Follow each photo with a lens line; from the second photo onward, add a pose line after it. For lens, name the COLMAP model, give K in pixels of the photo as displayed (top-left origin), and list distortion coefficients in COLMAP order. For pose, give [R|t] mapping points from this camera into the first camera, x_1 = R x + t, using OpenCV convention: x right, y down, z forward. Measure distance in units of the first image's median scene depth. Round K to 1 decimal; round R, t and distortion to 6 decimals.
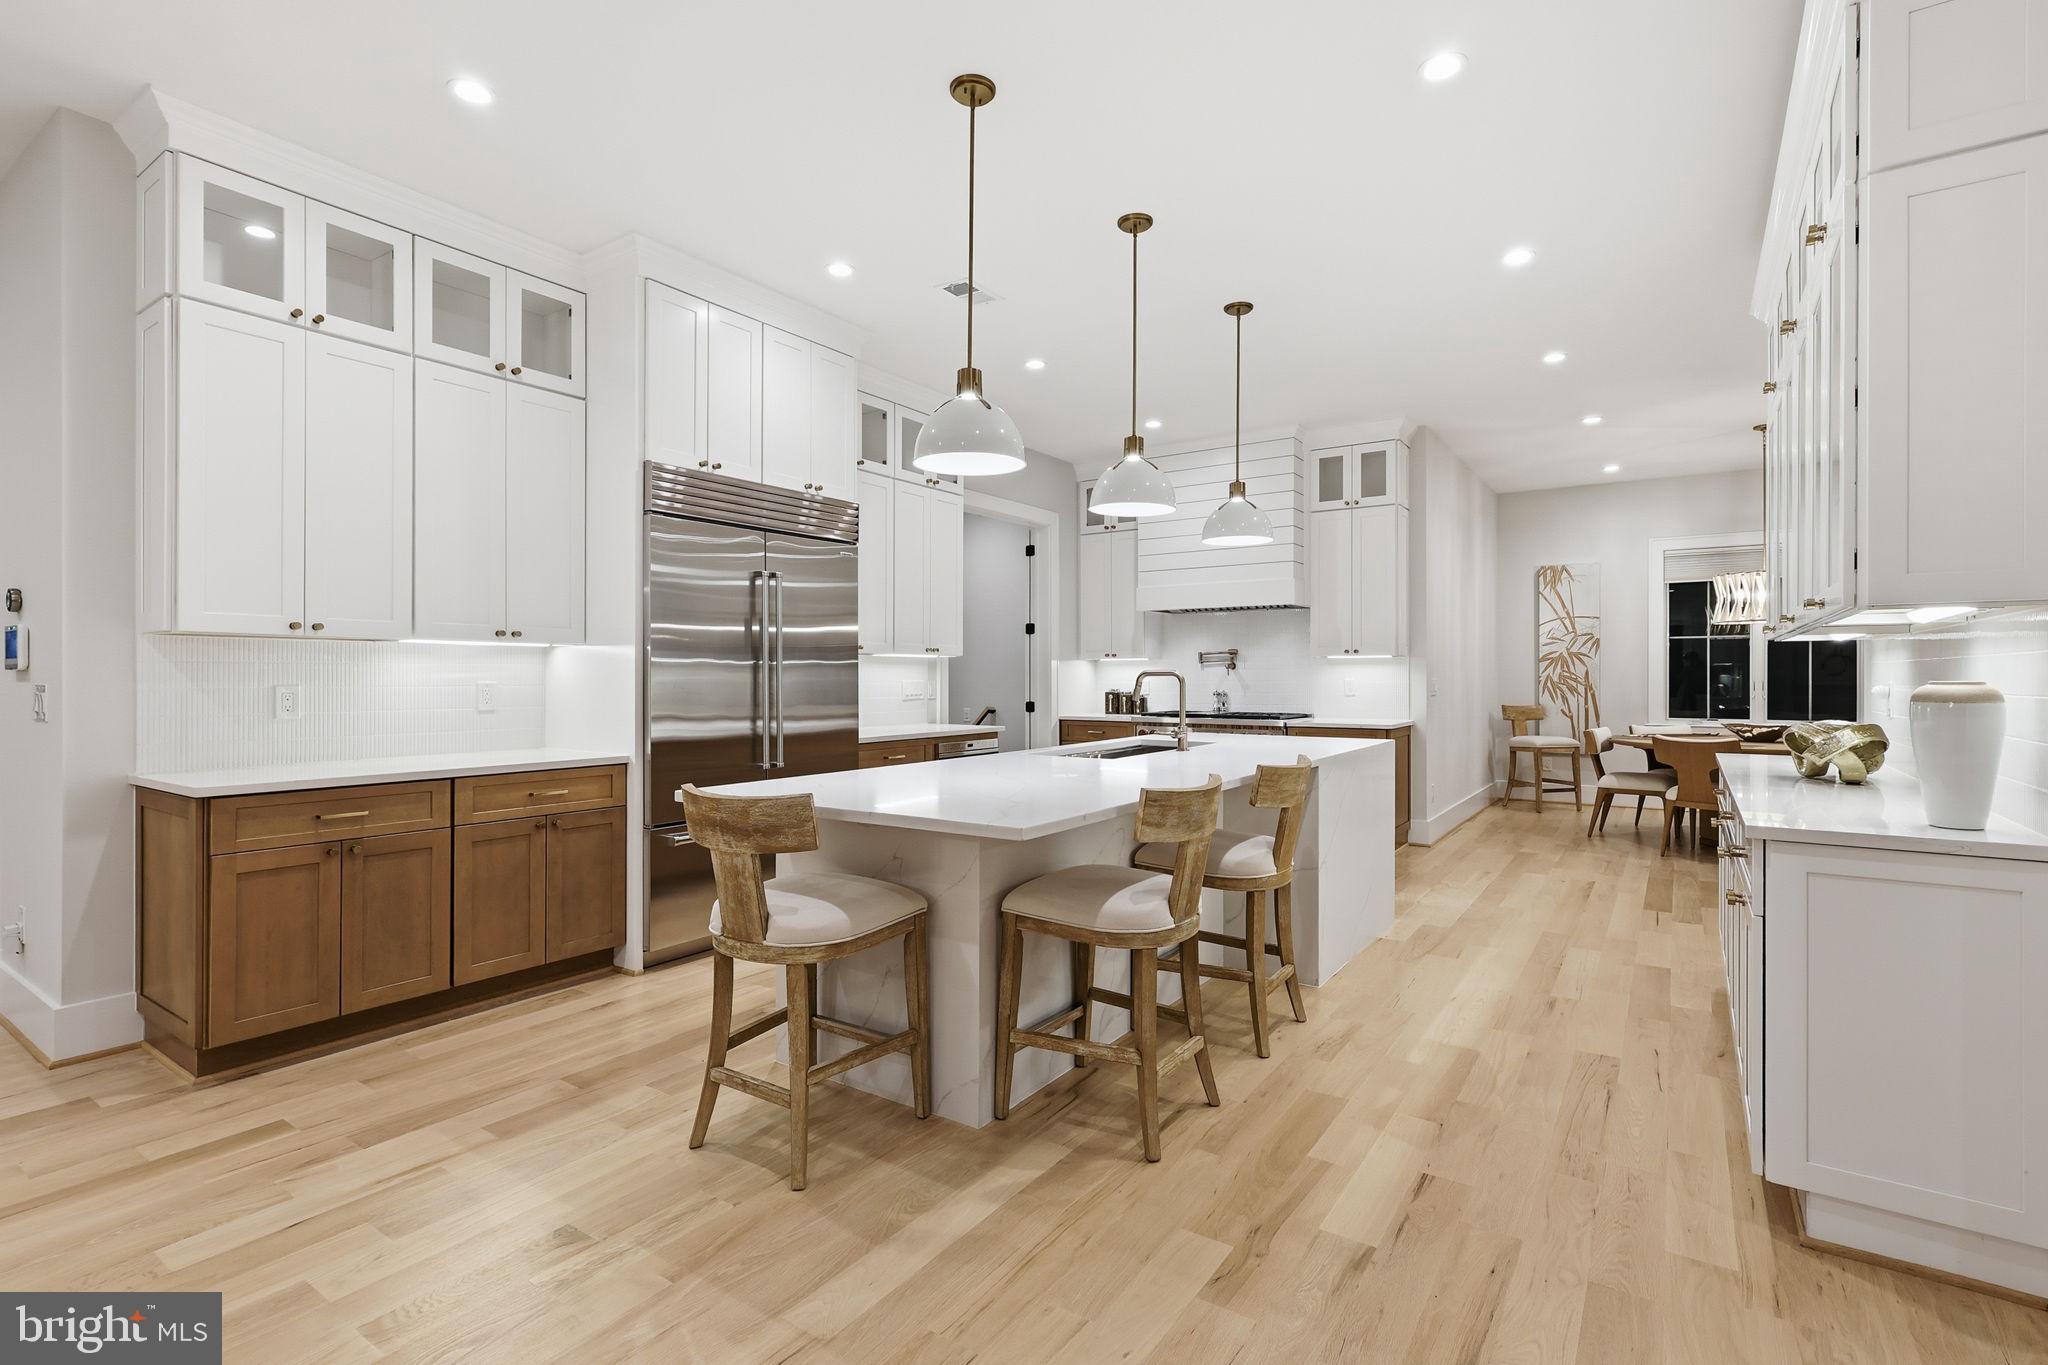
lens RADIAL K [[956.6, 0, 1024.4], [0, 956.6, 684.1], [0, 0, 1]] dist [0.002866, 0.000257]
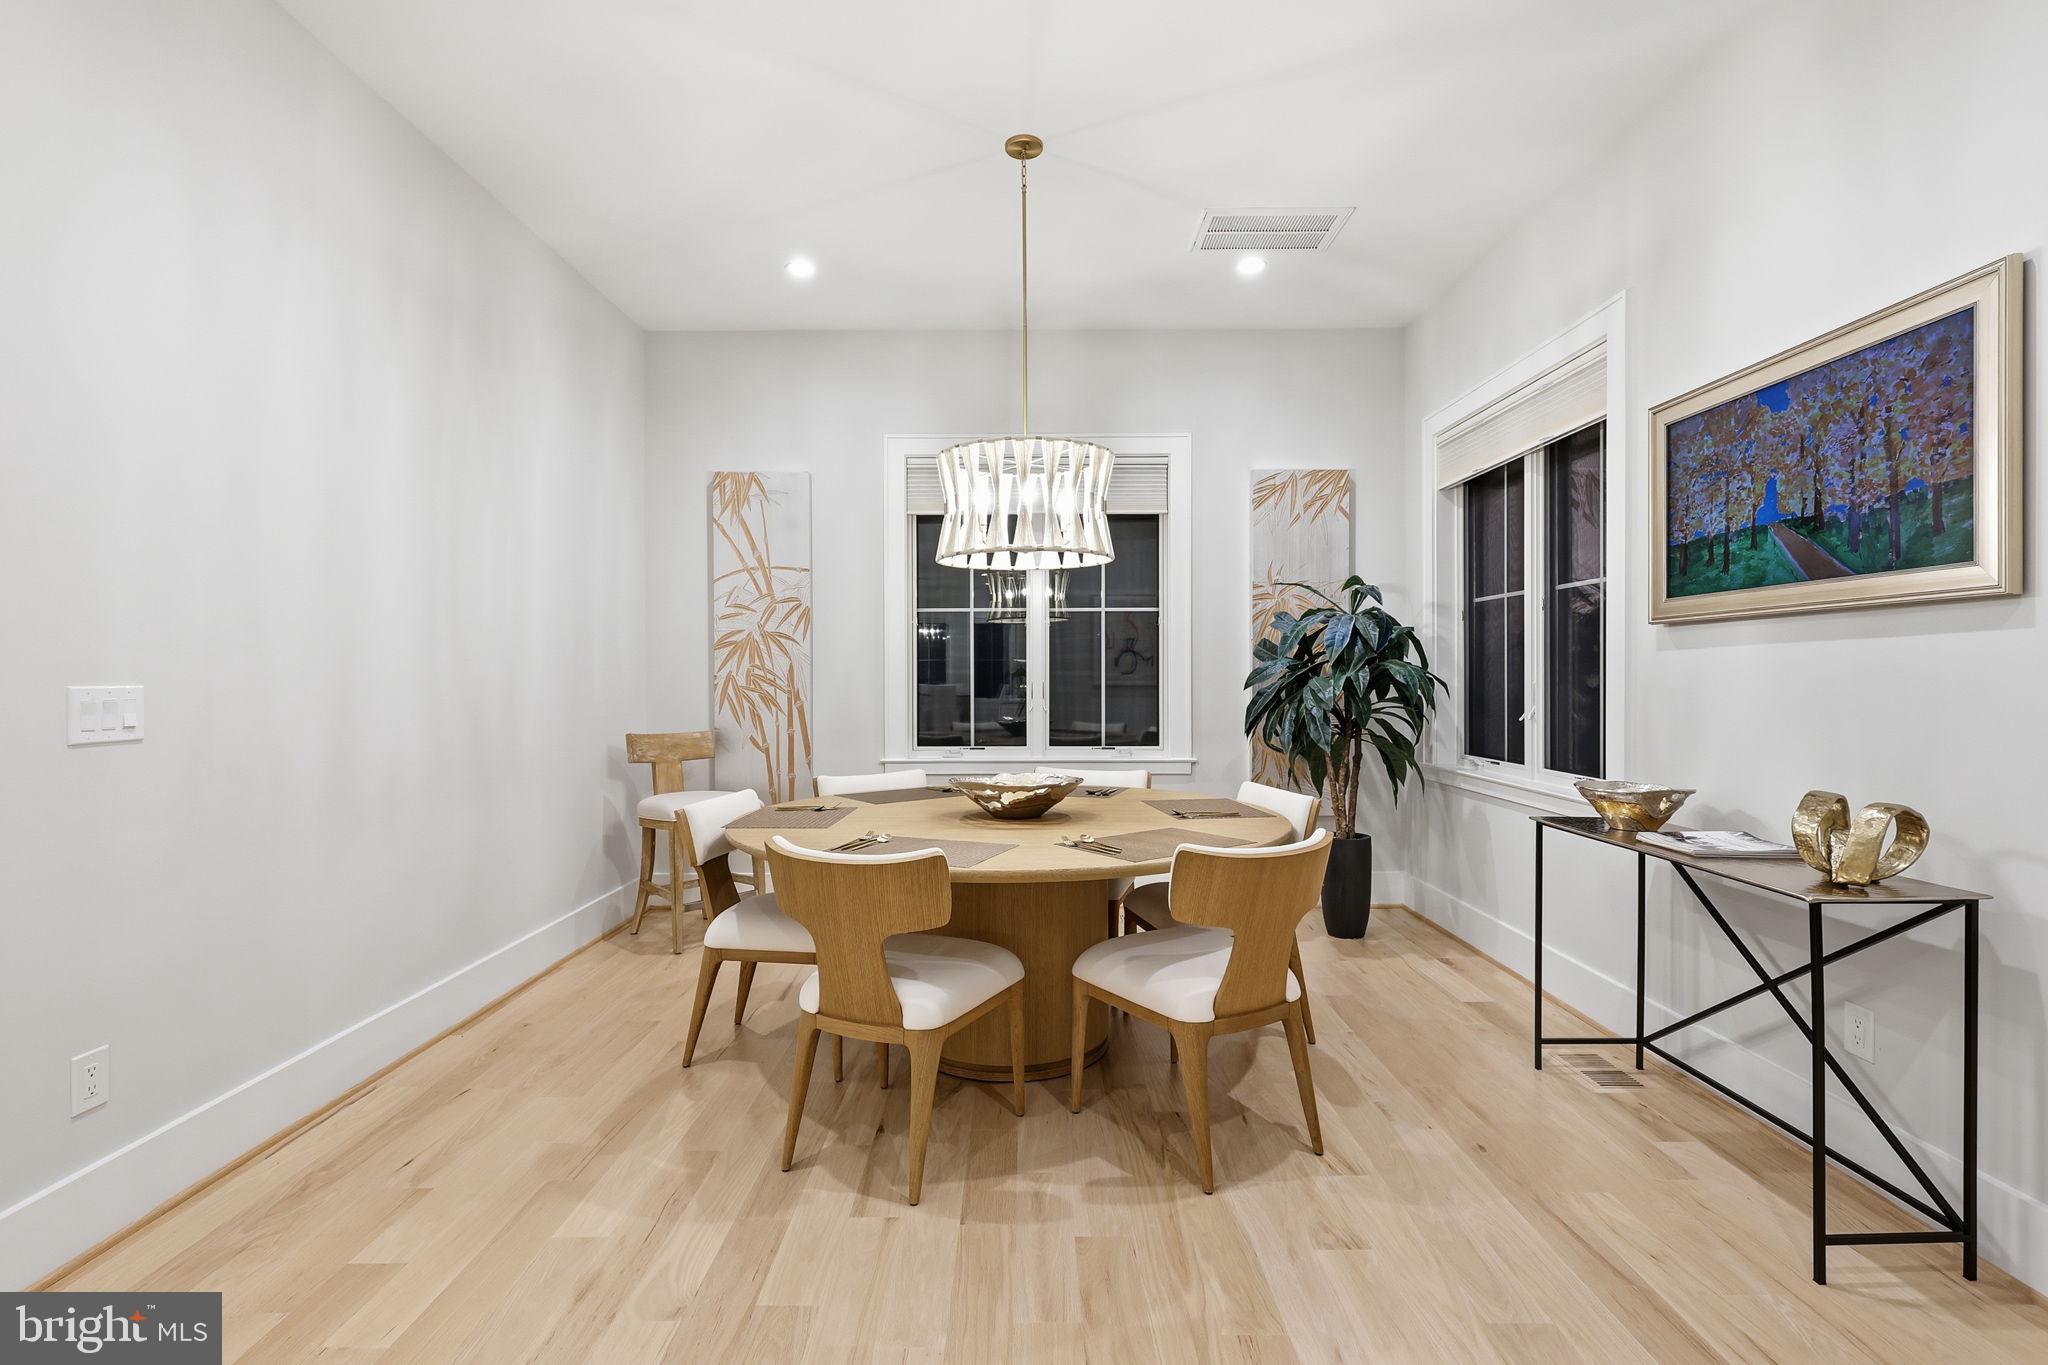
lens RADIAL K [[956.6, 0, 1027.3], [0, 956.6, 679.3], [0, 0, 1]] dist [0.002866, 0.000257]
pose [[0.825156, -0.003767, 0.564893, 0.383882], [0.007396, 0.999964, -0.004136, -0.002833], [-0.564857, 0.007591, 0.825154, 0.462912]]
